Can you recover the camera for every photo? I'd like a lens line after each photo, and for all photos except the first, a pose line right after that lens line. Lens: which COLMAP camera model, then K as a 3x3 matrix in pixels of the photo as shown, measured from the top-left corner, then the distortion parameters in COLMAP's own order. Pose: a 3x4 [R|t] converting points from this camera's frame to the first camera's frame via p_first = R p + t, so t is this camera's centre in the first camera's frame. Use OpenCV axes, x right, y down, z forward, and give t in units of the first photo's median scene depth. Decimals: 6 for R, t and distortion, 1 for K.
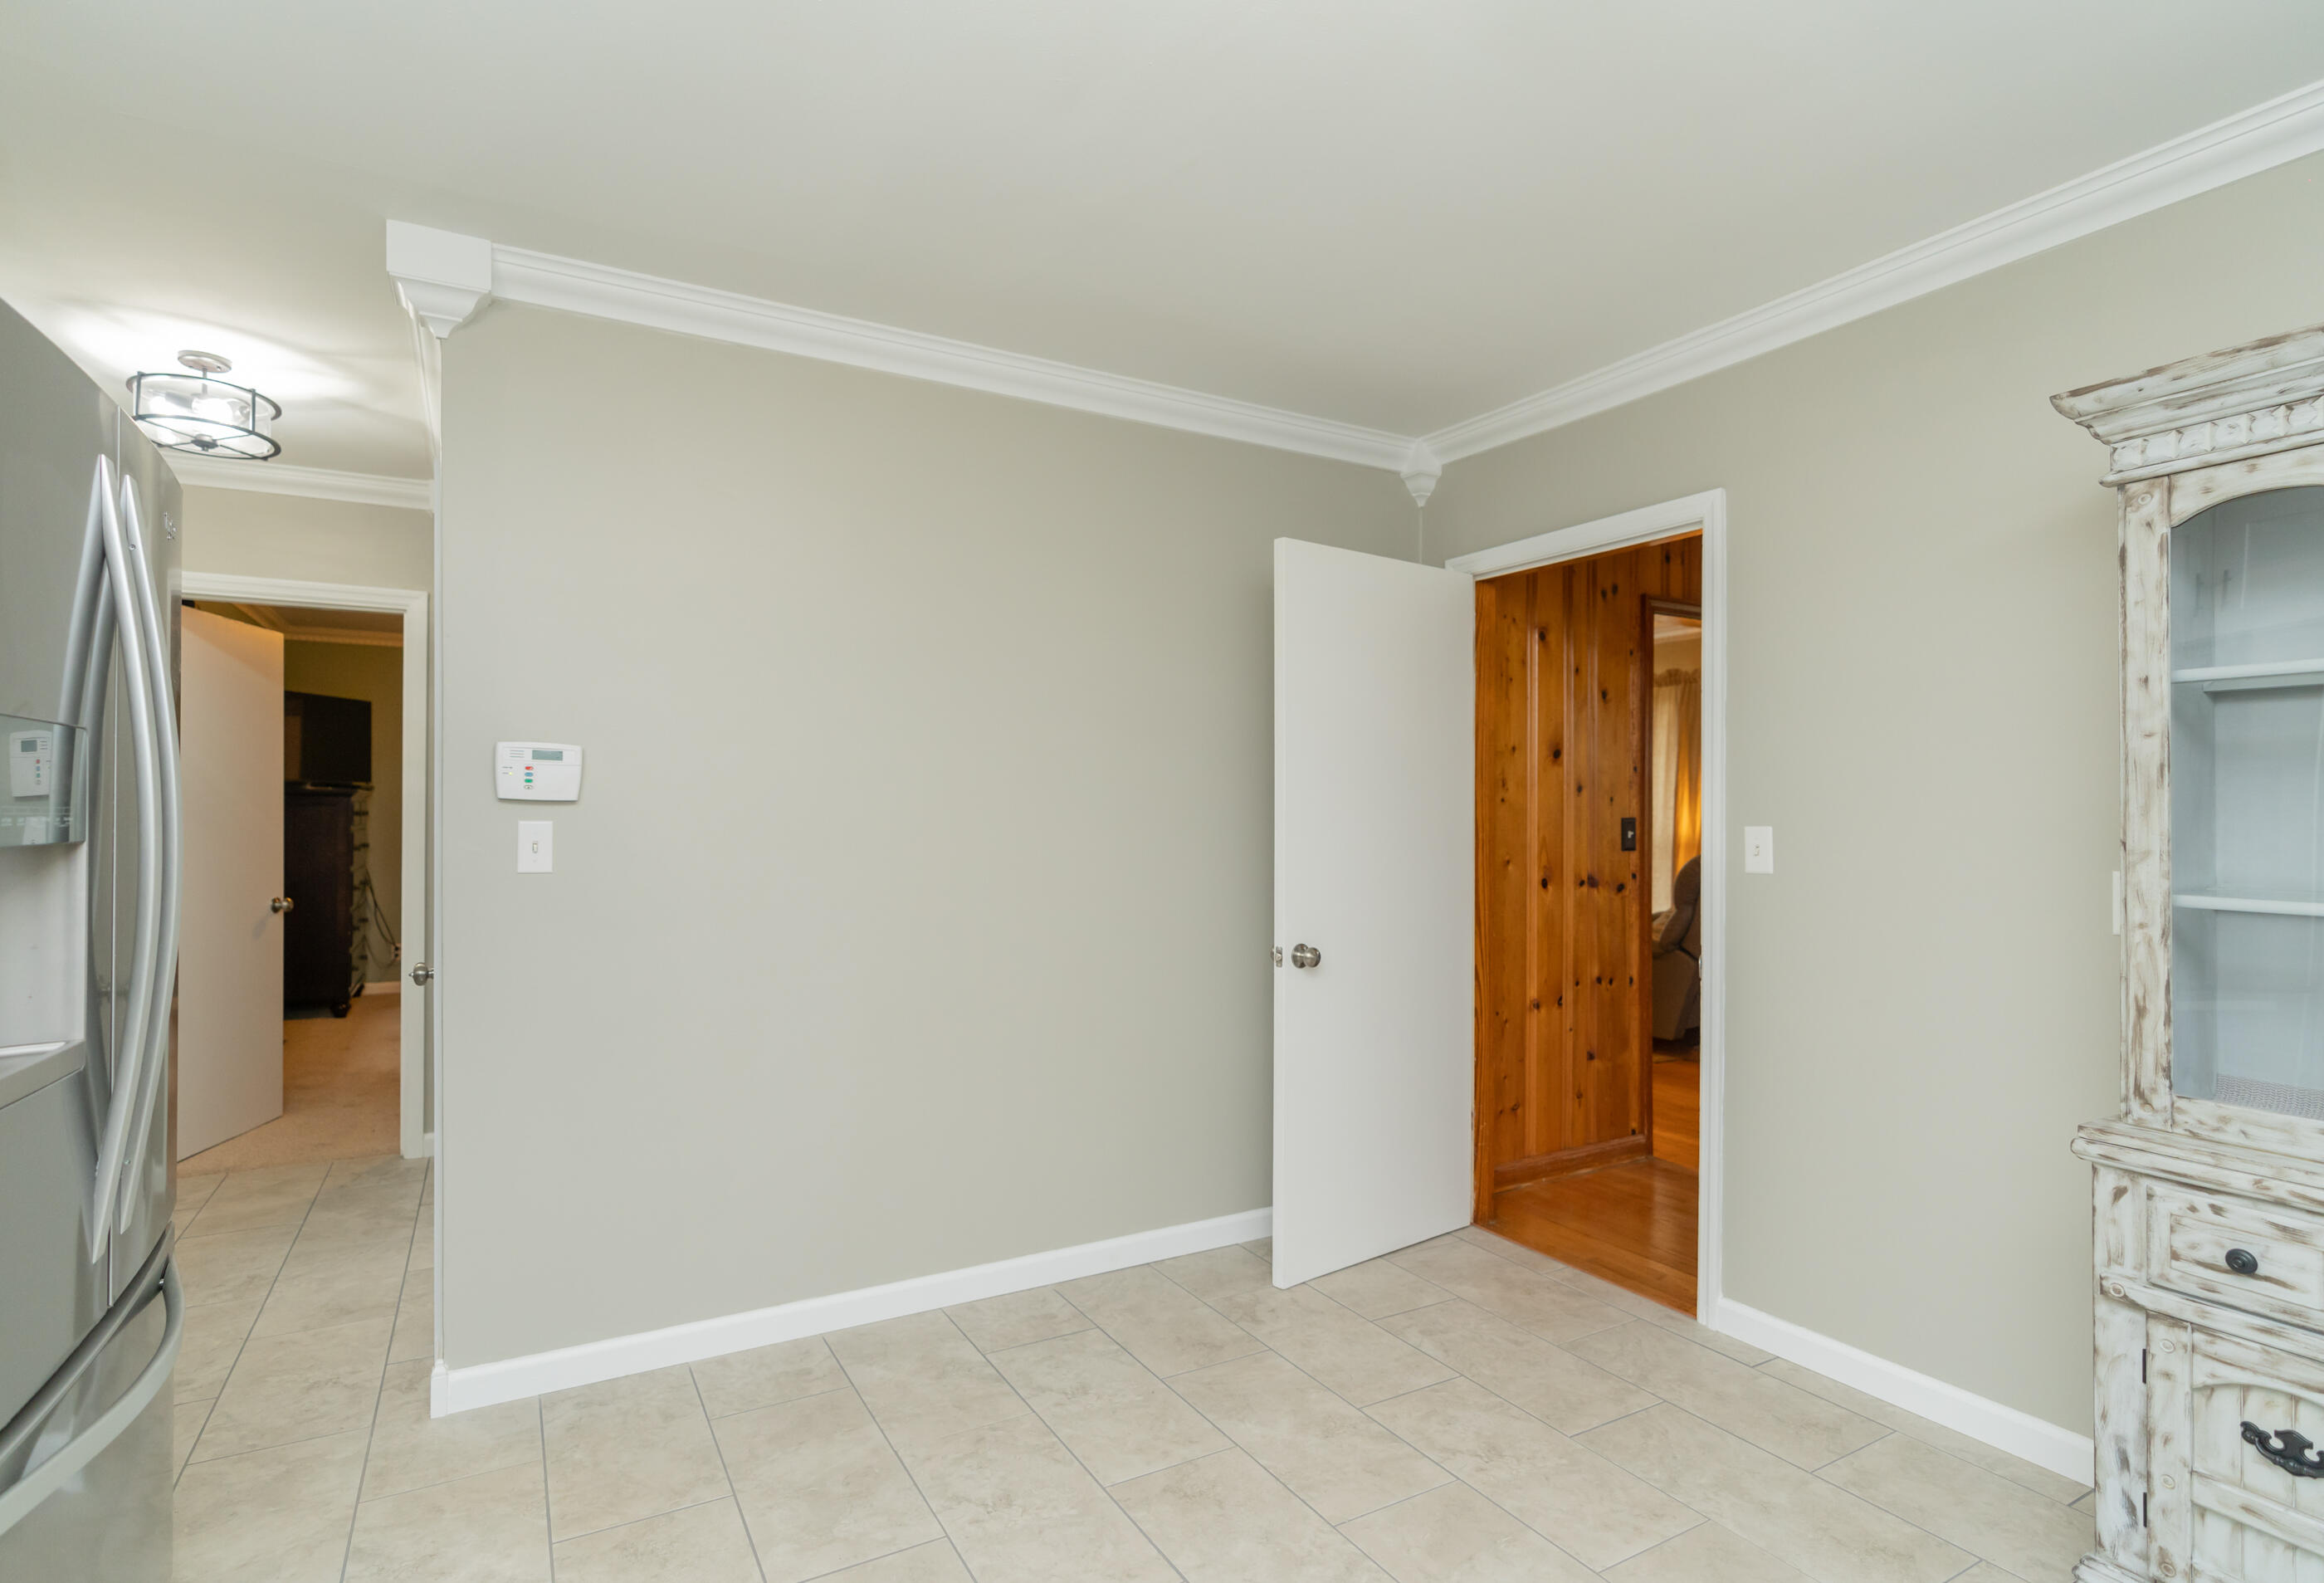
lens RADIAL K [[1157.9, 0, 1161.6], [0, 1157.9, 793.7], [0, 0, 1]] dist [0.000882, -0.000151]
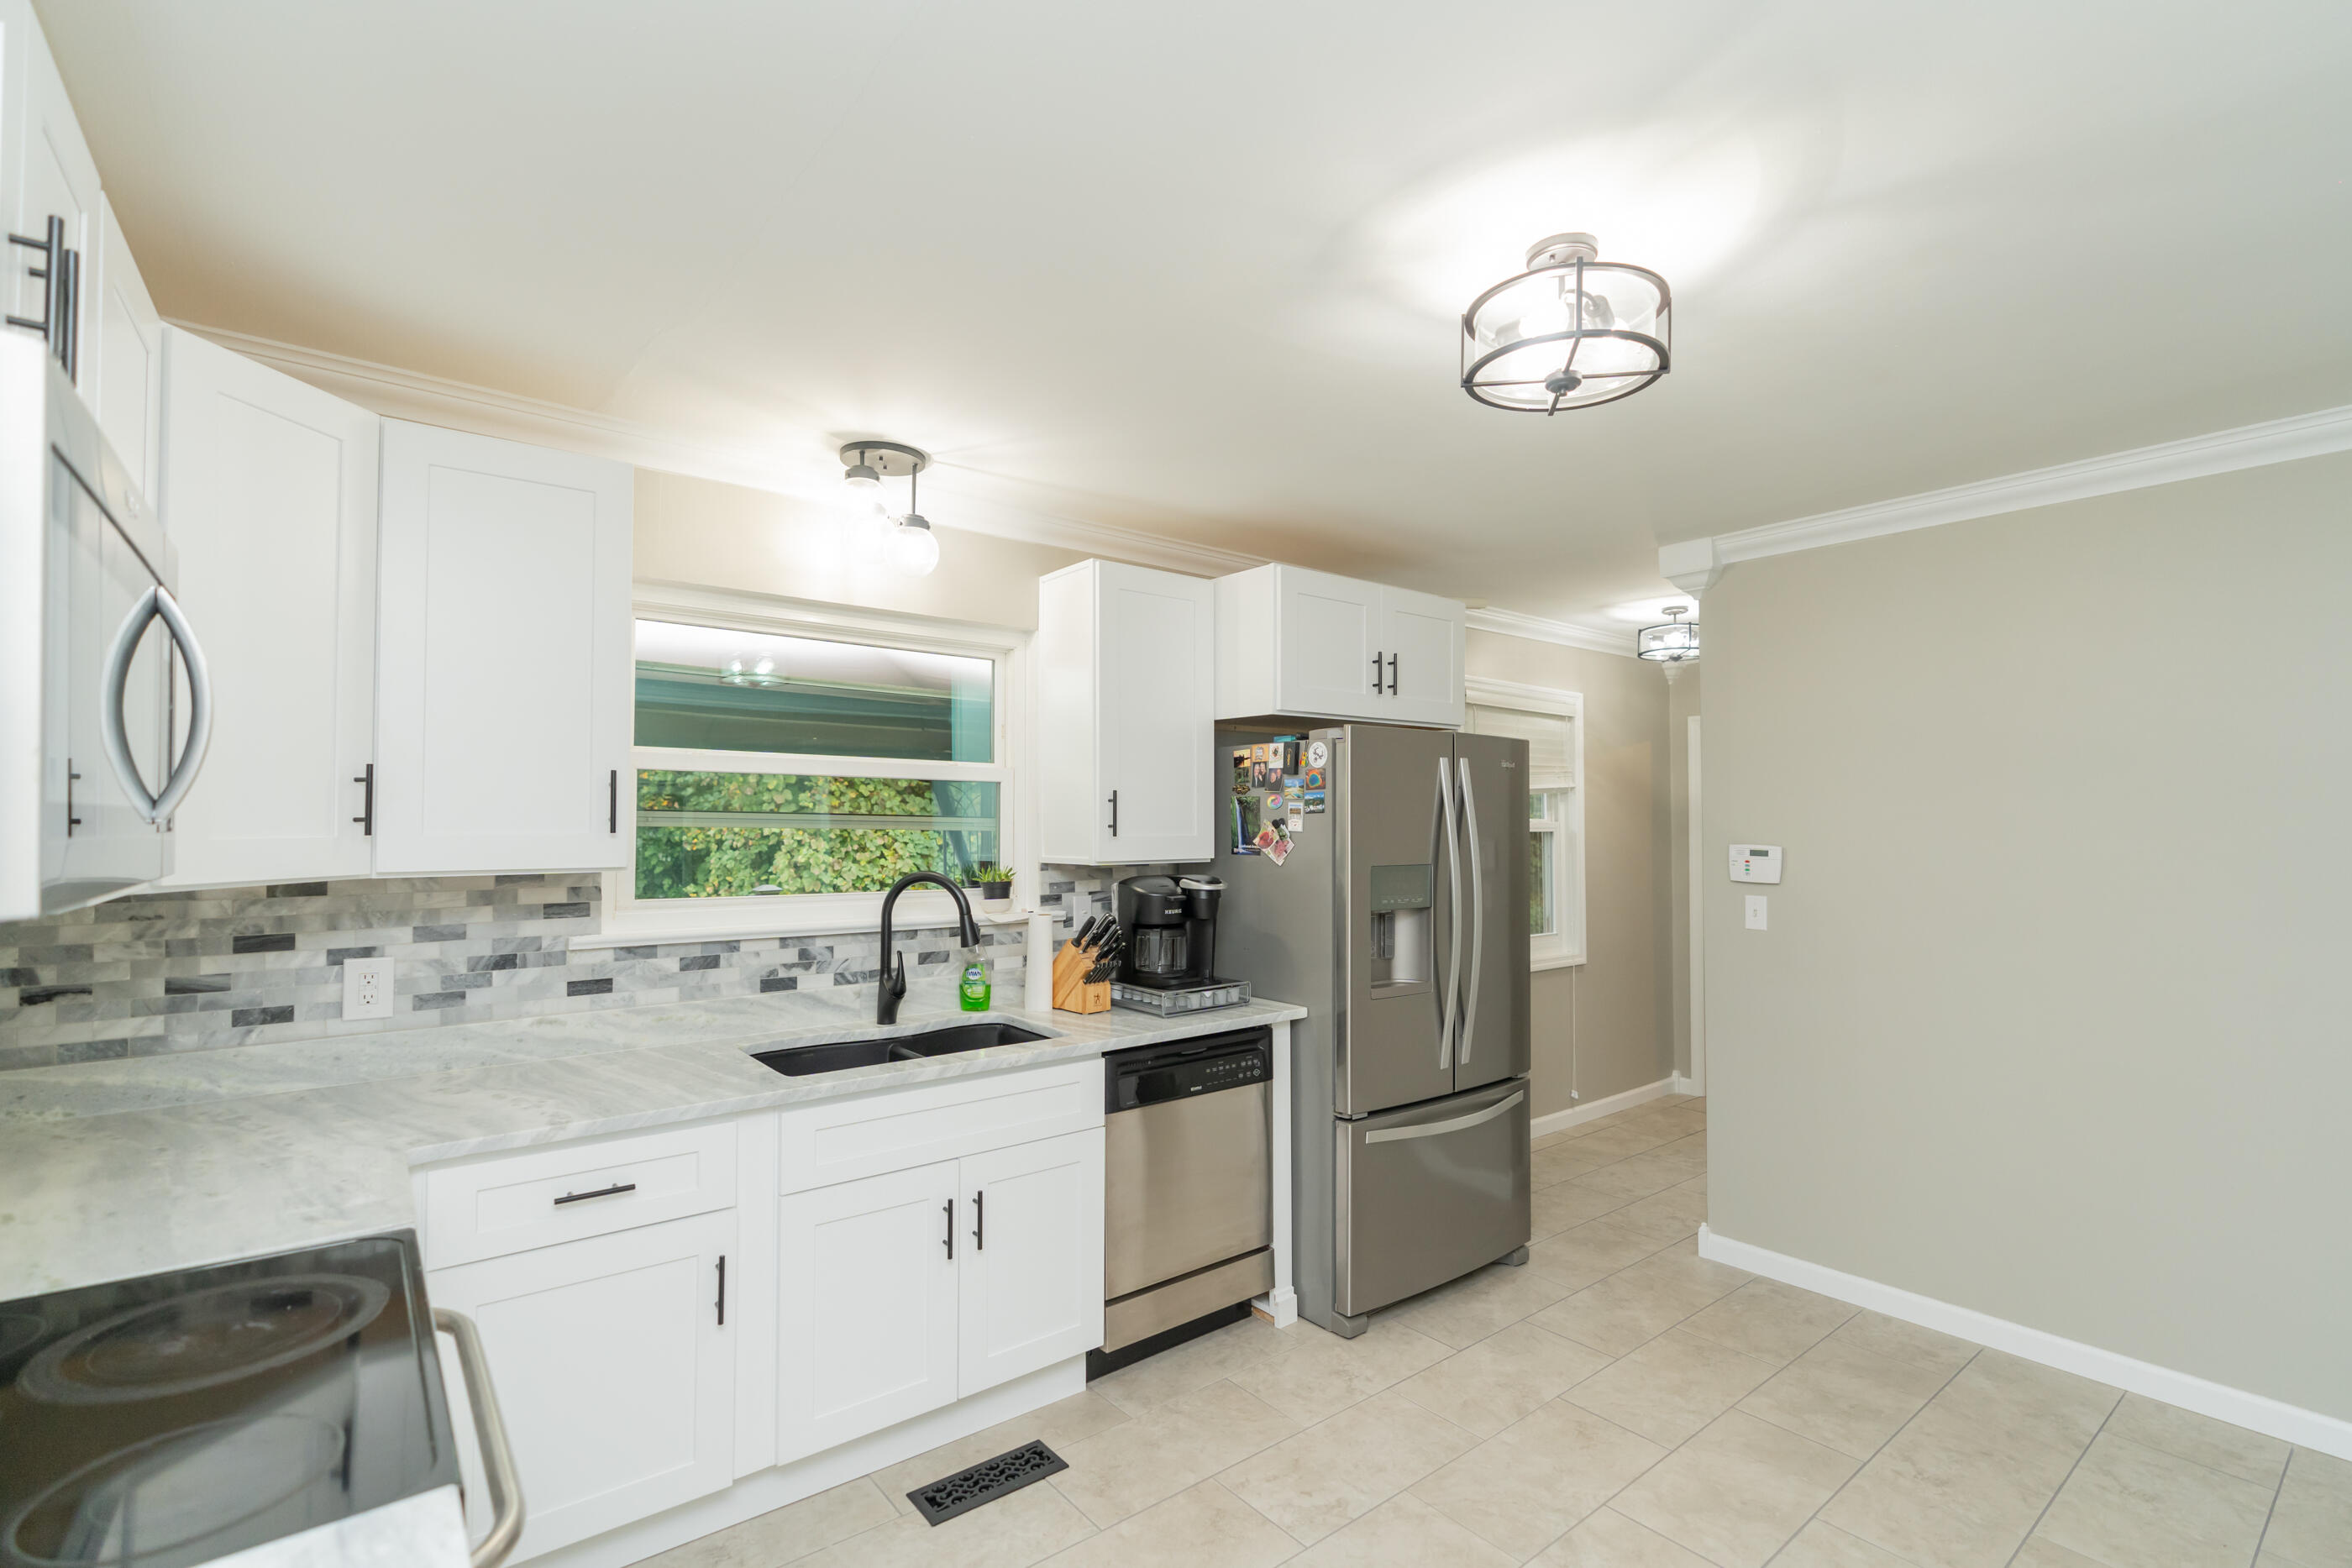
lens RADIAL K [[1085.8, 0, 1176.2], [0, 1085.8, 793.1], [0, 0, 1]] dist [-0.003038, -0.000200]
pose [[0.162148, -0.027018, -0.986397, 1.233478], [0.010700, 0.999614, -0.025621, -0.138068], [0.986708, -0.006400, 0.162374, 0.028397]]
